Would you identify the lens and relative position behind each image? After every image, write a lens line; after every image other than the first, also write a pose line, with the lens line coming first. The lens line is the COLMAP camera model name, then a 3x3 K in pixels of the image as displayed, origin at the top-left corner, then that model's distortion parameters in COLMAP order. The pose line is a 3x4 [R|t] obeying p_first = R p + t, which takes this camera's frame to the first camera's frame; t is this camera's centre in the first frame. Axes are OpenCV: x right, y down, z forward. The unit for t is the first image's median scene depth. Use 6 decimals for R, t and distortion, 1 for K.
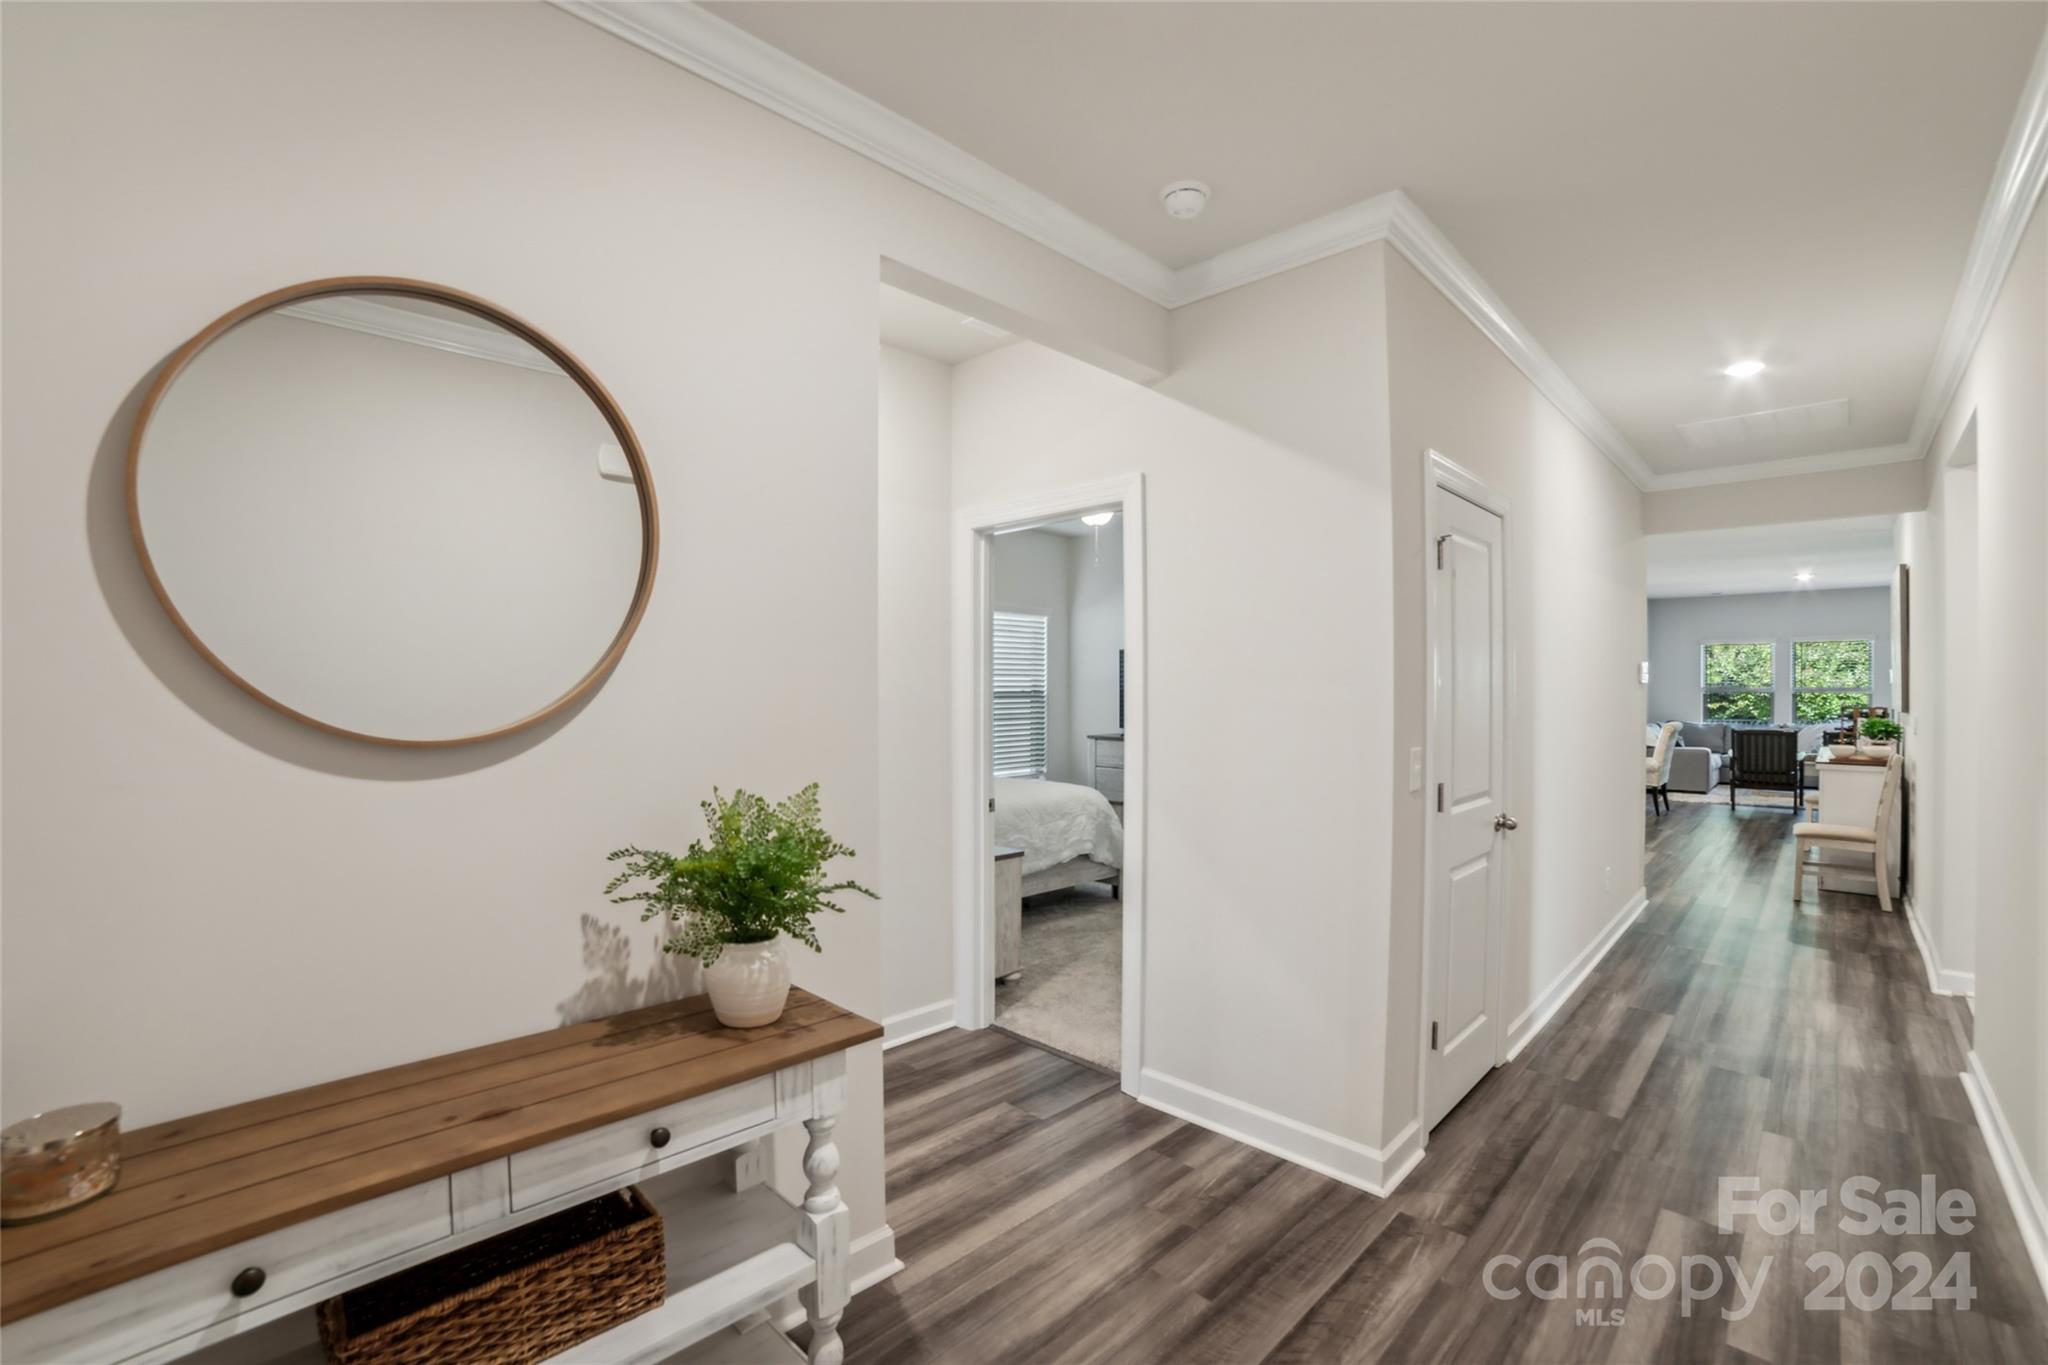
lens RADIAL K [[839.7, 0, 1021.8], [0, 839.7, 668.4], [0, 0, 1]] dist [-0.092101, 0.032098]
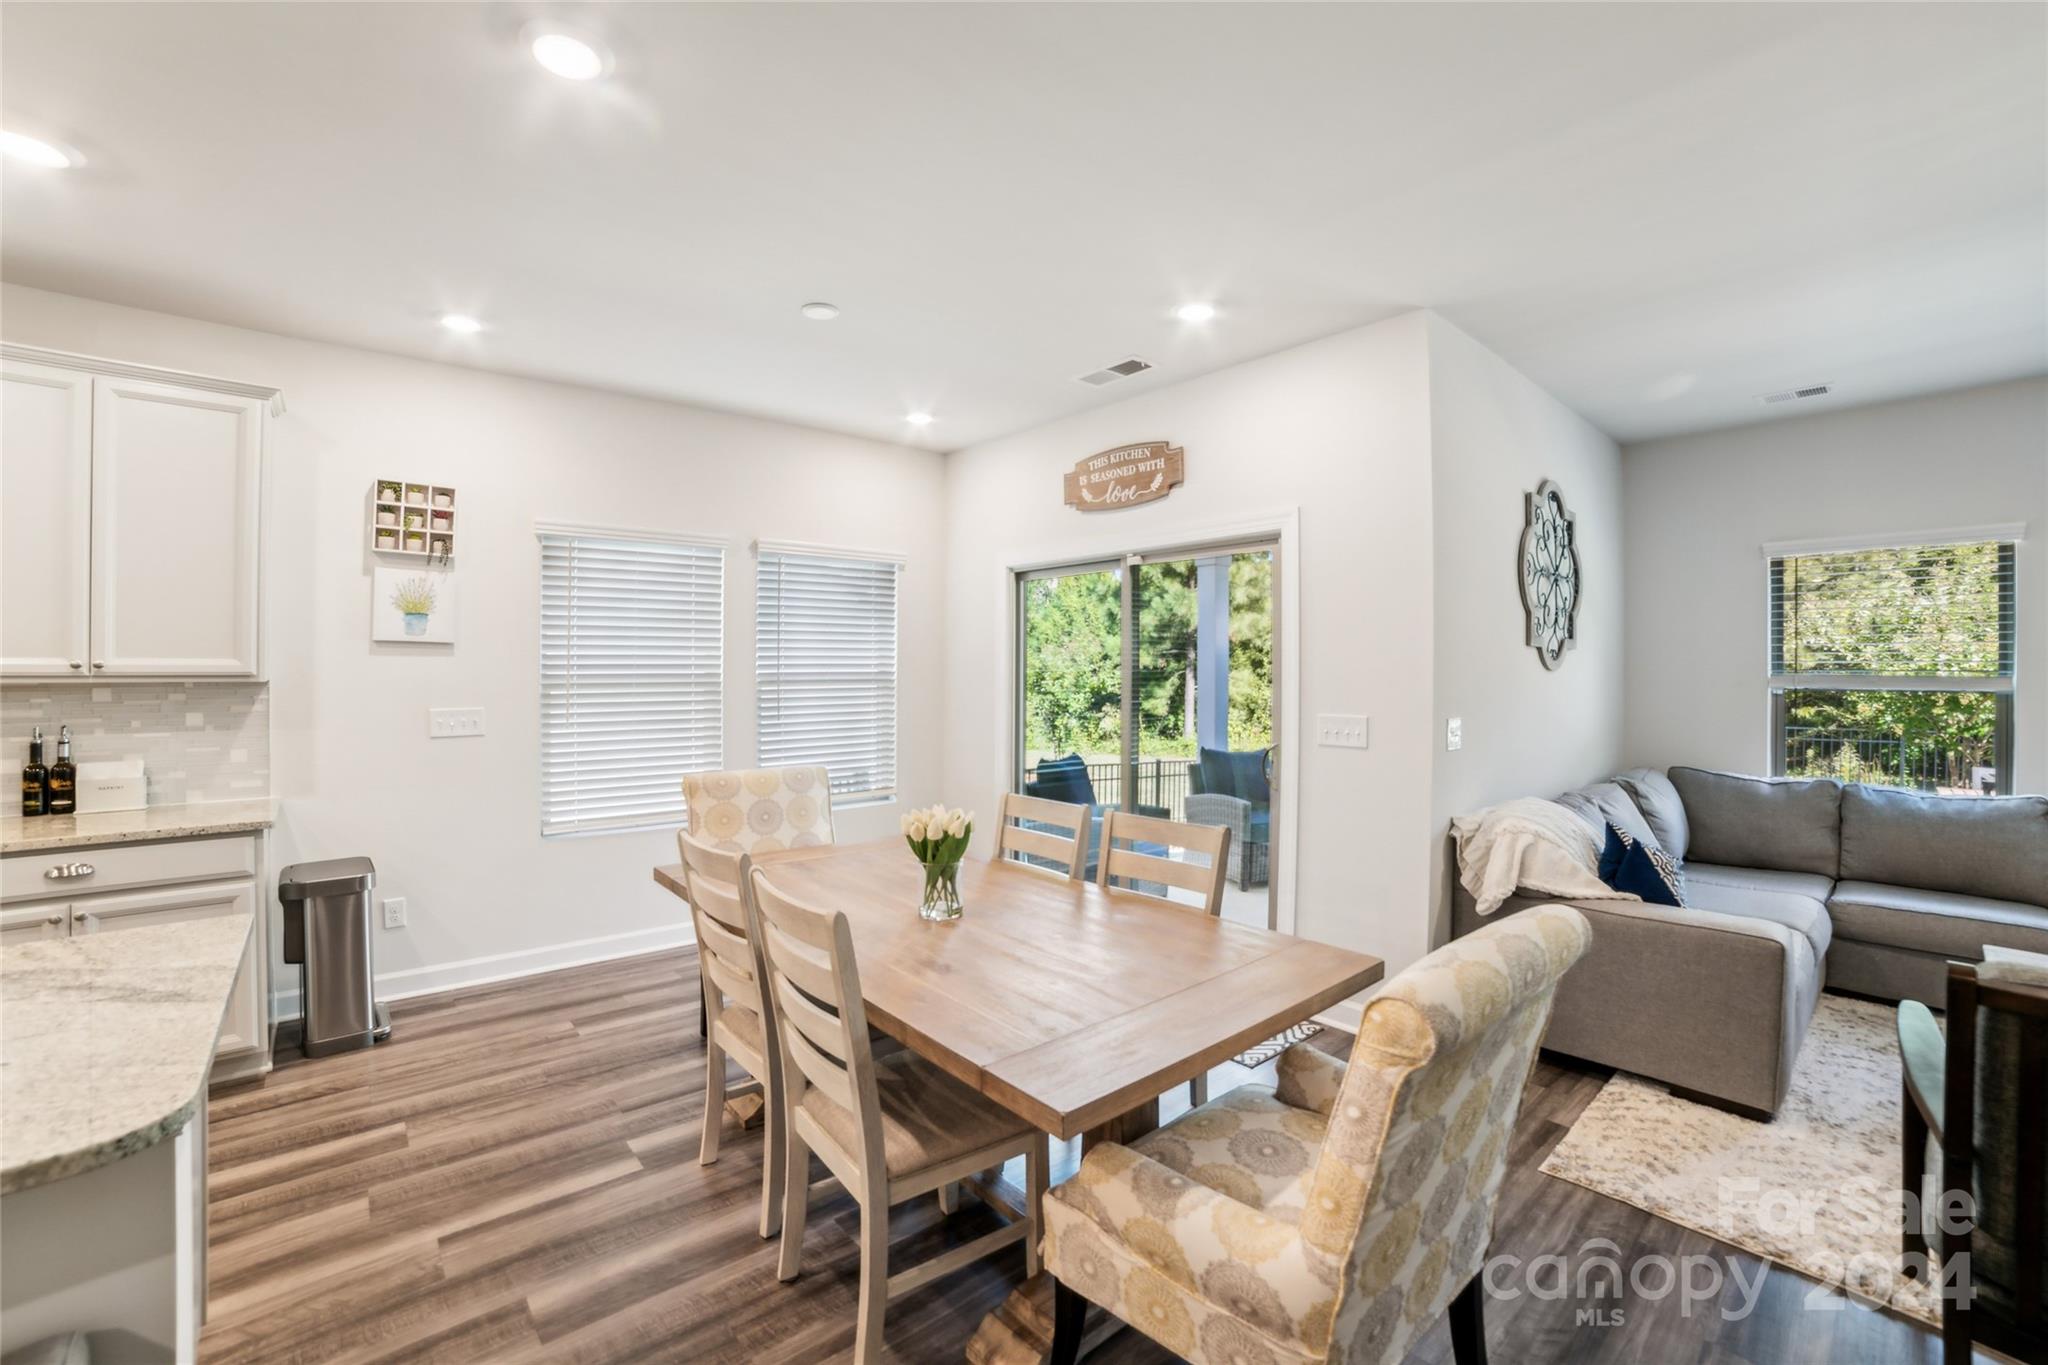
lens RADIAL K [[852.3, 0, 1022.3], [0, 852.3, 669.8], [0, 0, 1]] dist [-0.115063, 0.037659]
pose [[0.997927, 0.002729, -0.064290, 0.554573], [-0.001394, 0.999783, 0.020808, 0.015262], [0.064333, -0.020675, 0.997714, 0.643313]]
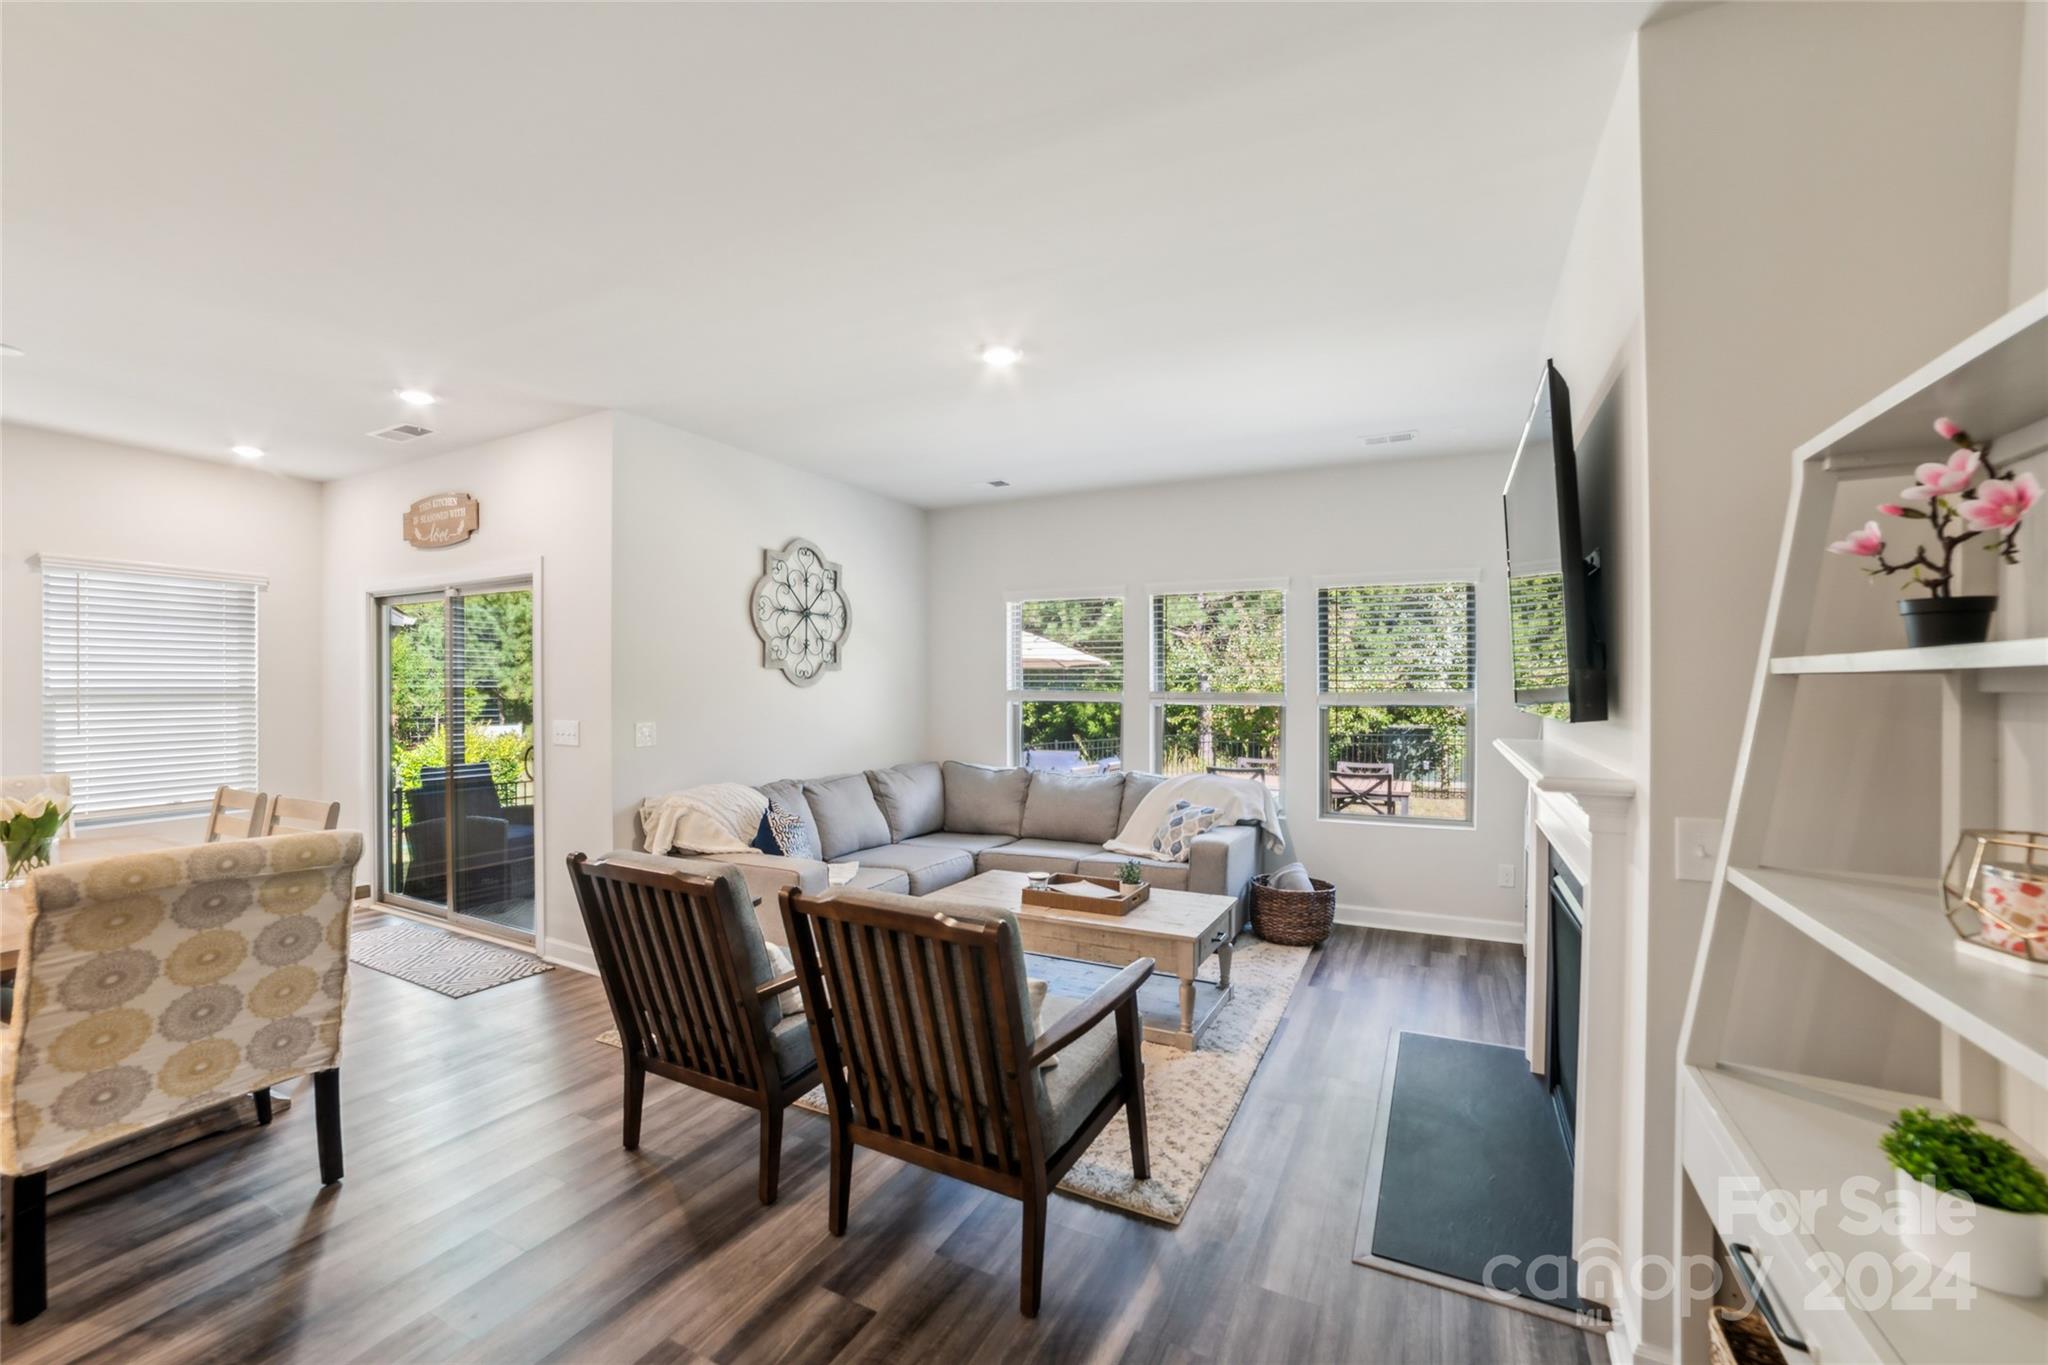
lens RADIAL K [[839.7, 0, 1021.8], [0, 839.7, 668.4], [0, 0, 1]] dist [-0.092101, 0.032098]
pose [[0.945381, 0.009916, 0.325817, 0.709001], [-0.009144, 0.999951, -0.003900, 0.013492], [-0.325839, 0.000707, 0.945425, 0.538625]]
